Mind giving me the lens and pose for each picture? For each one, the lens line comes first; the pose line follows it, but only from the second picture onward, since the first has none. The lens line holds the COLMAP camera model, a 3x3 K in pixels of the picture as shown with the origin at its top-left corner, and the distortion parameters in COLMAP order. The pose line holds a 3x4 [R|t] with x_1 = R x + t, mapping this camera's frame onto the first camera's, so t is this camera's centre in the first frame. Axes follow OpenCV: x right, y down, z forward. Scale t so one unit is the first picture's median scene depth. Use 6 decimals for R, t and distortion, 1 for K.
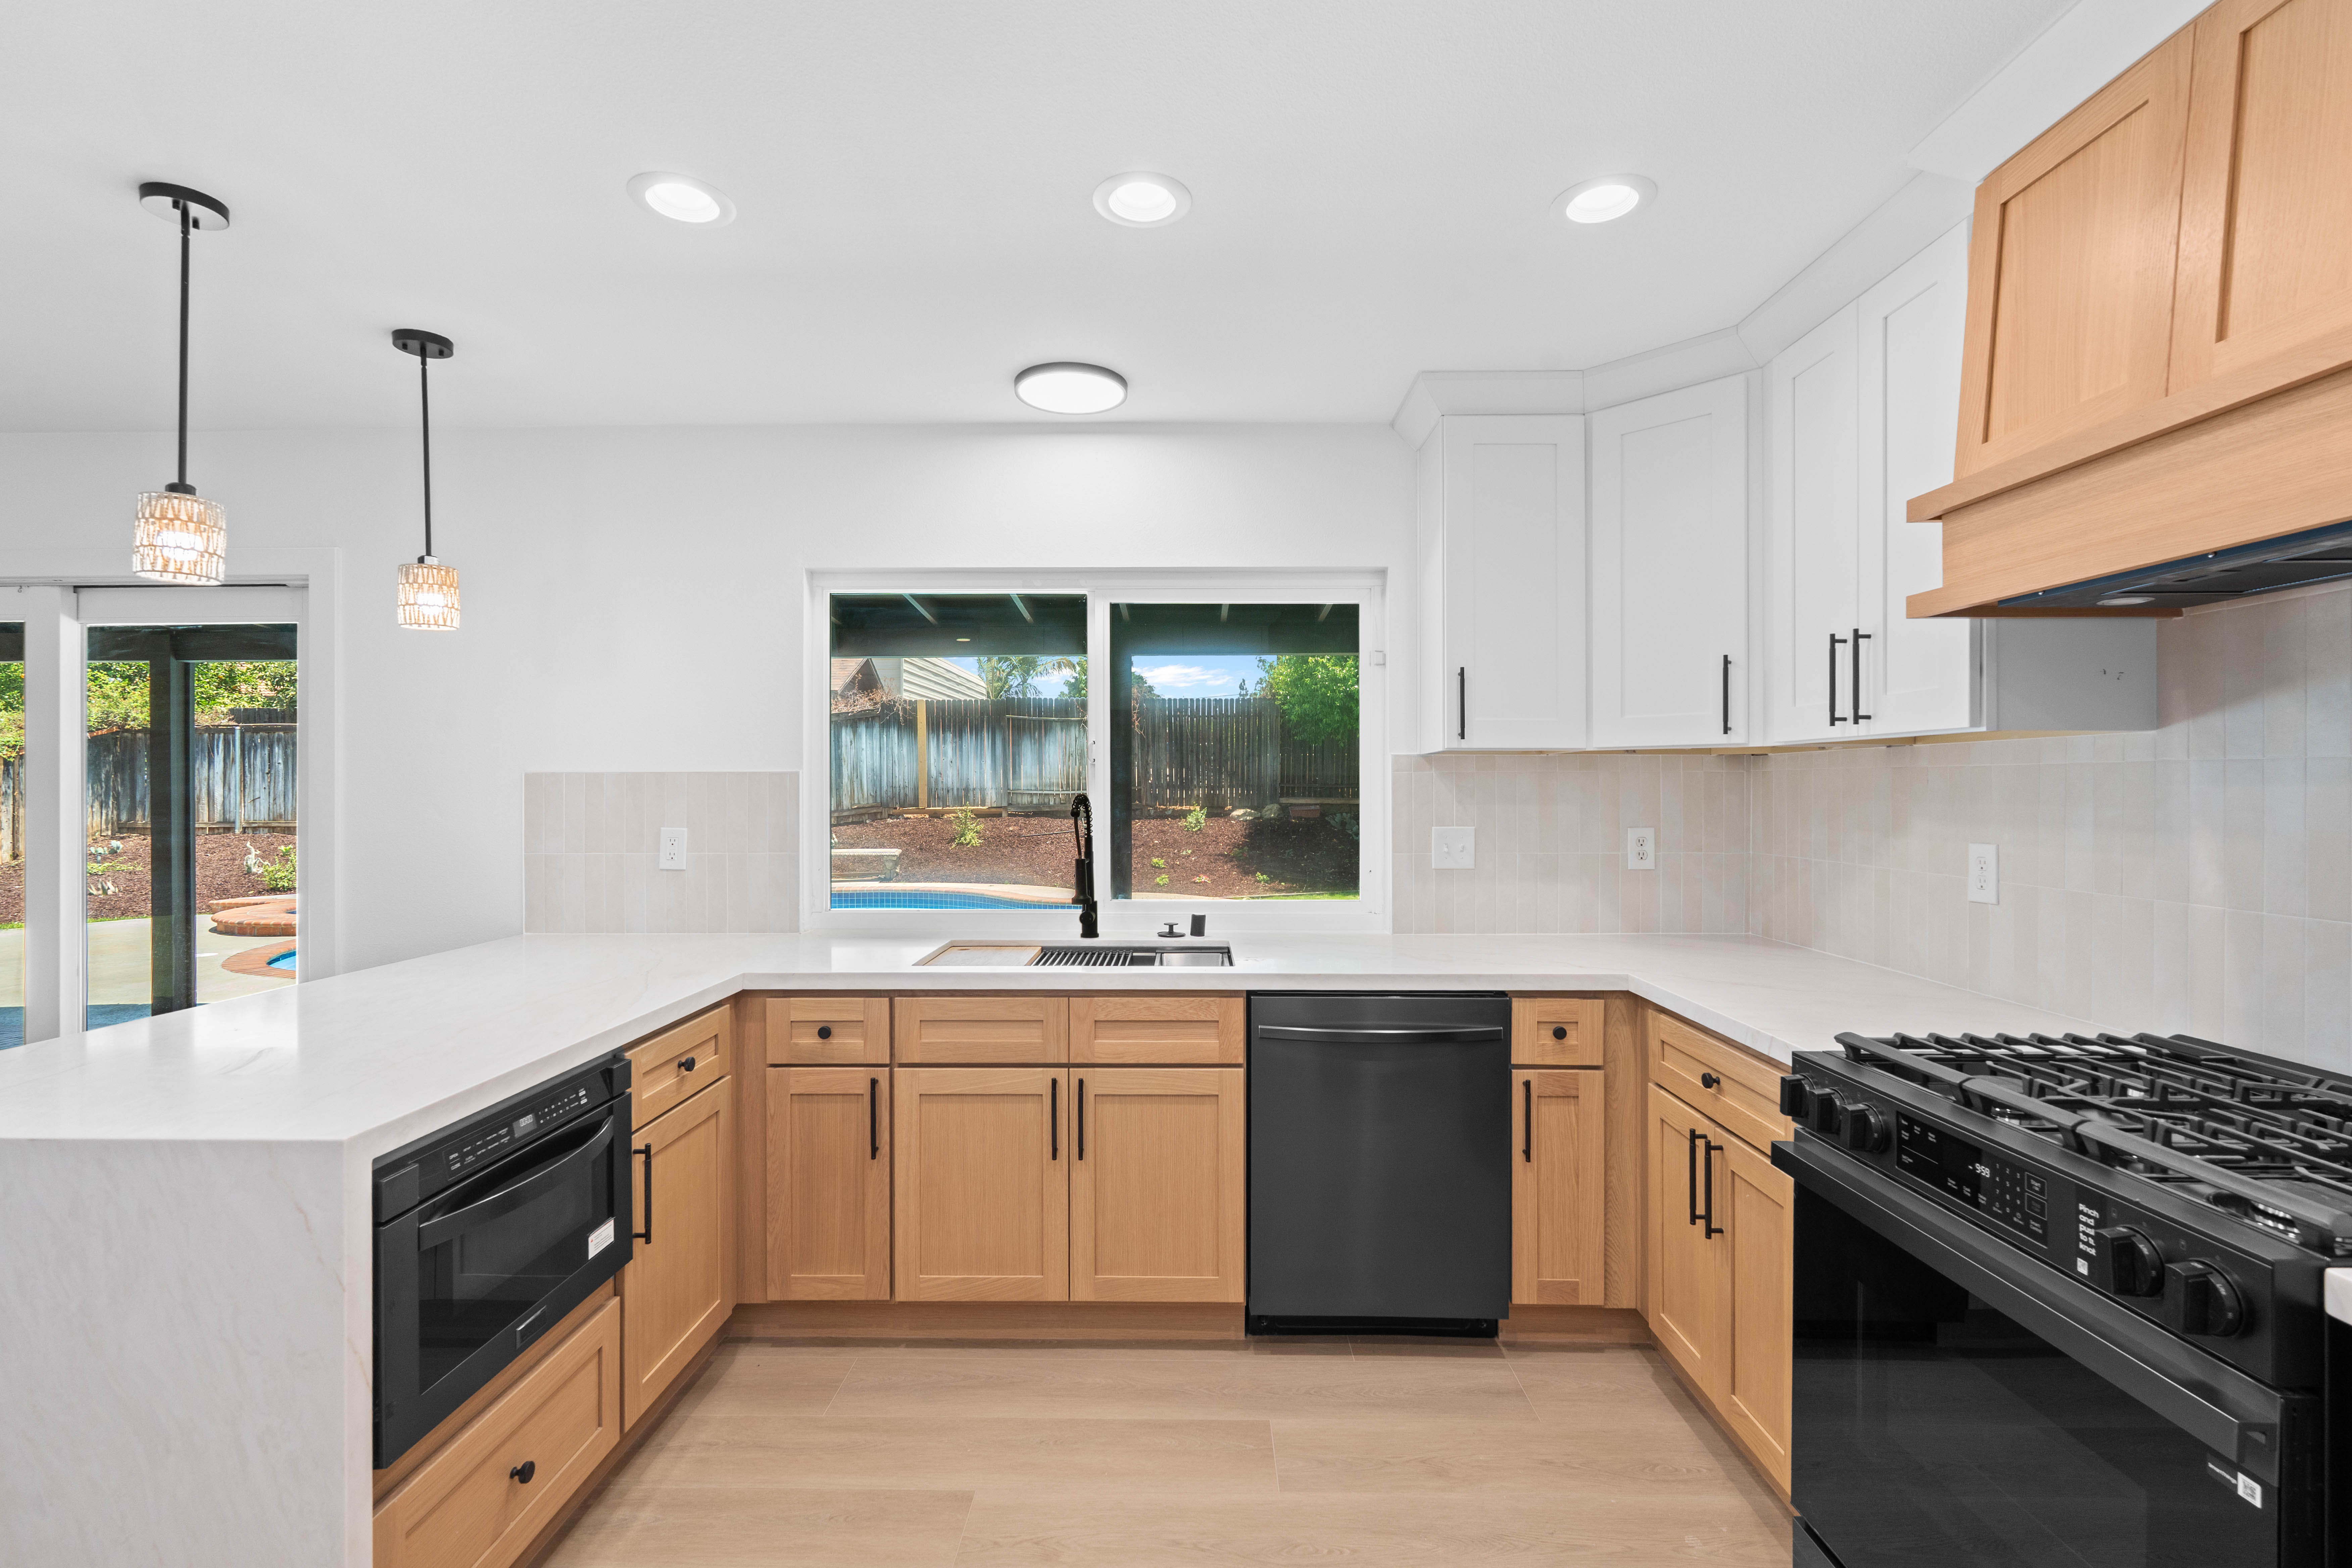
lens RADIAL K [[1047.2, 0, 1161.4], [0, 1047.2, 782.4], [0, 0, 1]] dist [-0.002797, 0.000627]
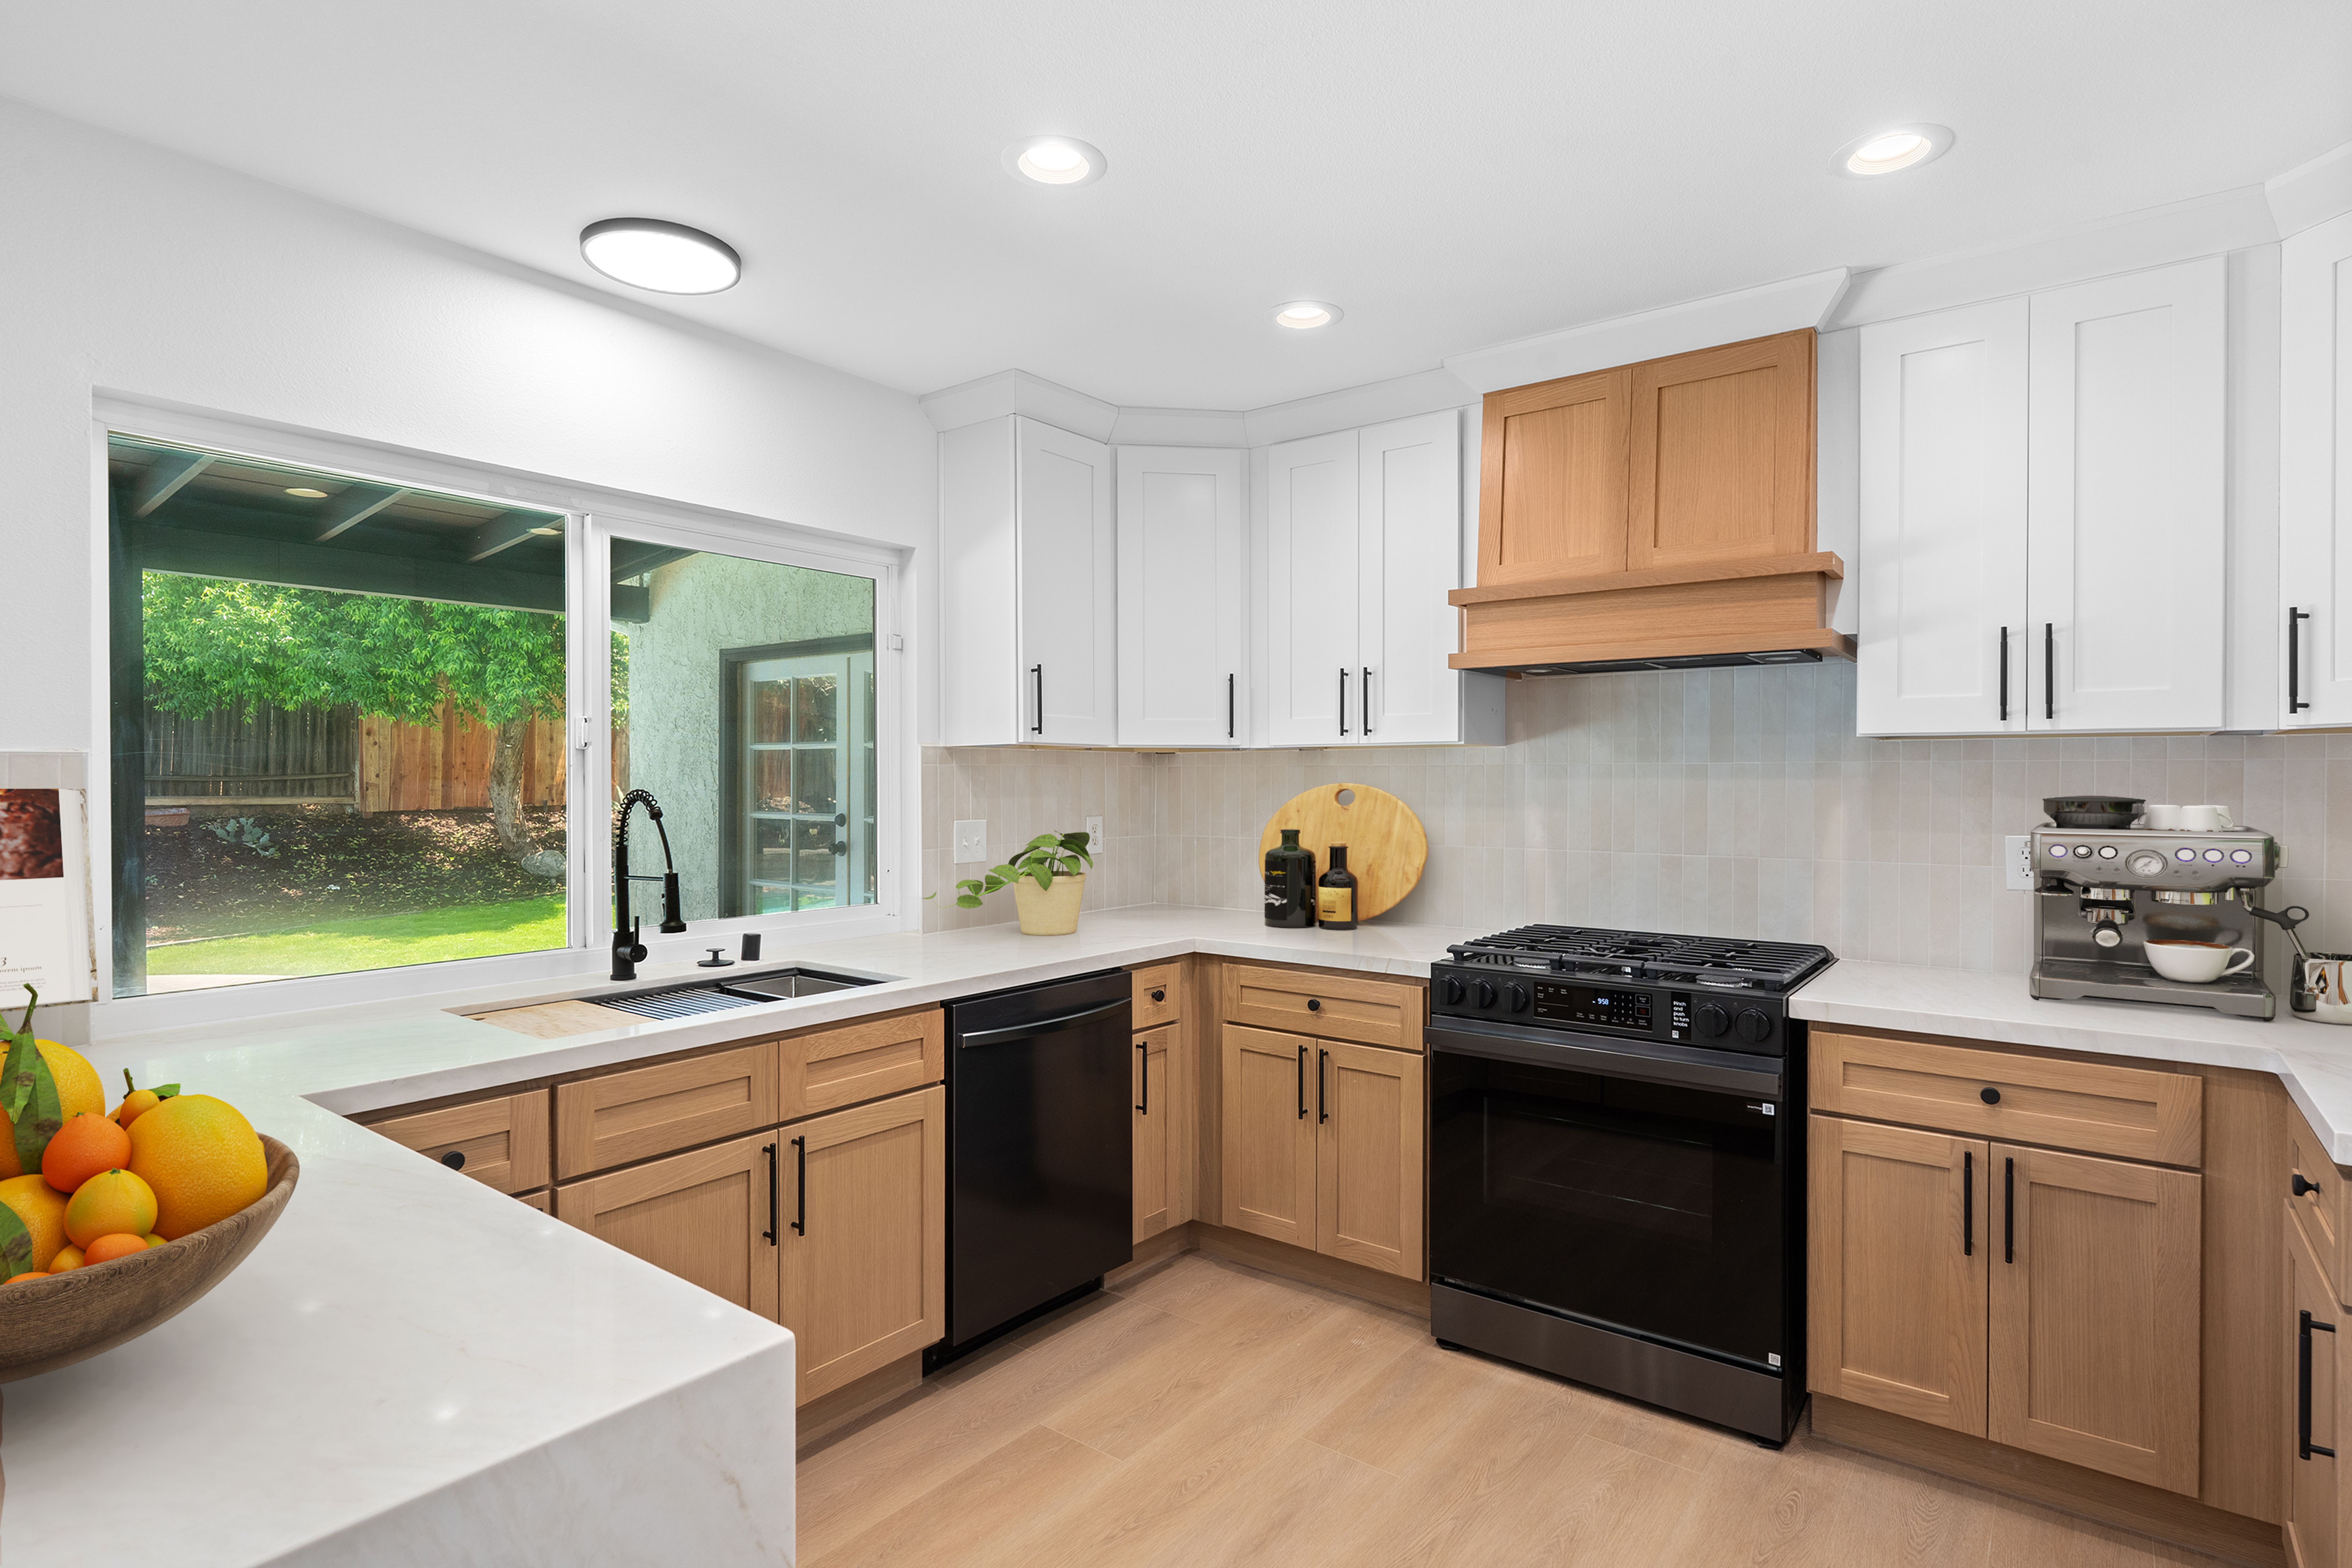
lens RADIAL K [[1200.8, 0, 1179.1], [0, 1200.8, 781.6], [0, 0, 1]] dist [-0.001581, 0.000334]
pose [[0.593586, -0.001080, 0.804770, -0.540601], [-0.003416, 0.999987, 0.003862, 0.000795], [-0.804763, -0.005041, 0.593575, 0.169827]]
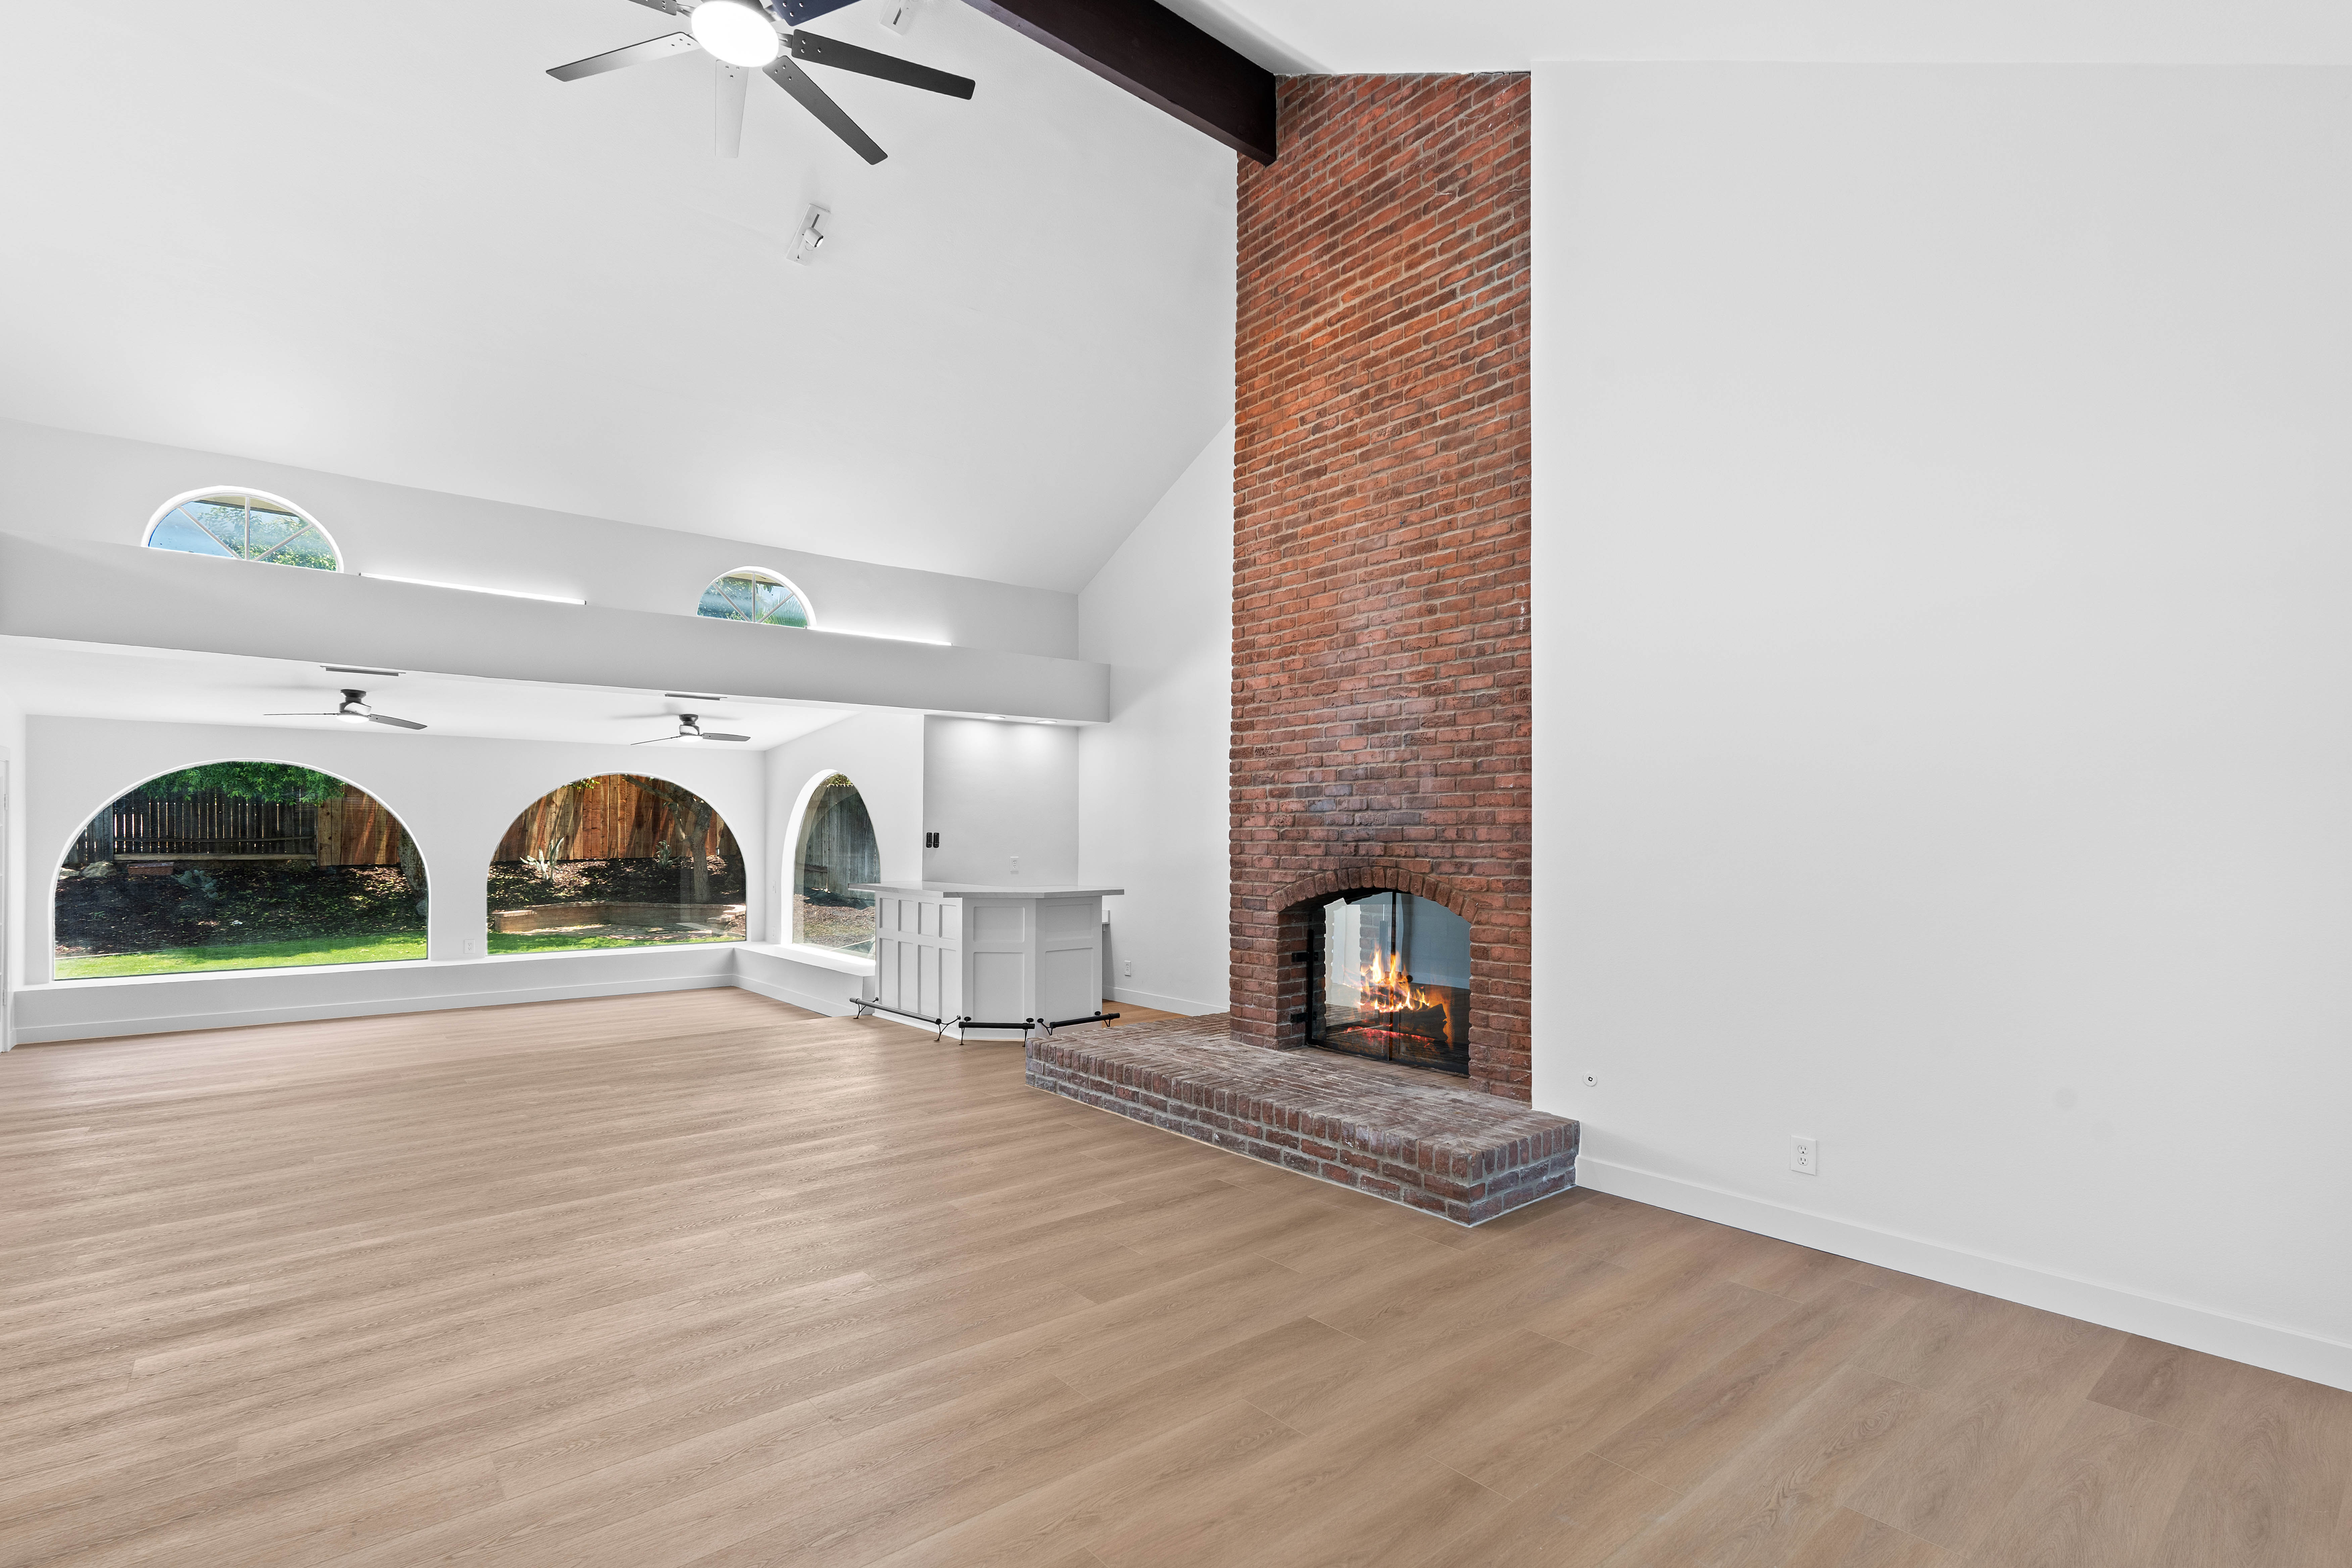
lens RADIAL K [[1088.3, 0, 1189.8], [0, 1088.3, 834.4], [0, 0, 1]] dist [-0.002893, -0.002733]
pose [[0.745770, 0.000355, 0.666203, 1.080790], [-0.002290, 0.999995, 0.002030, -0.035939], [-0.666199, -0.003039, 0.745767, -1.694549]]
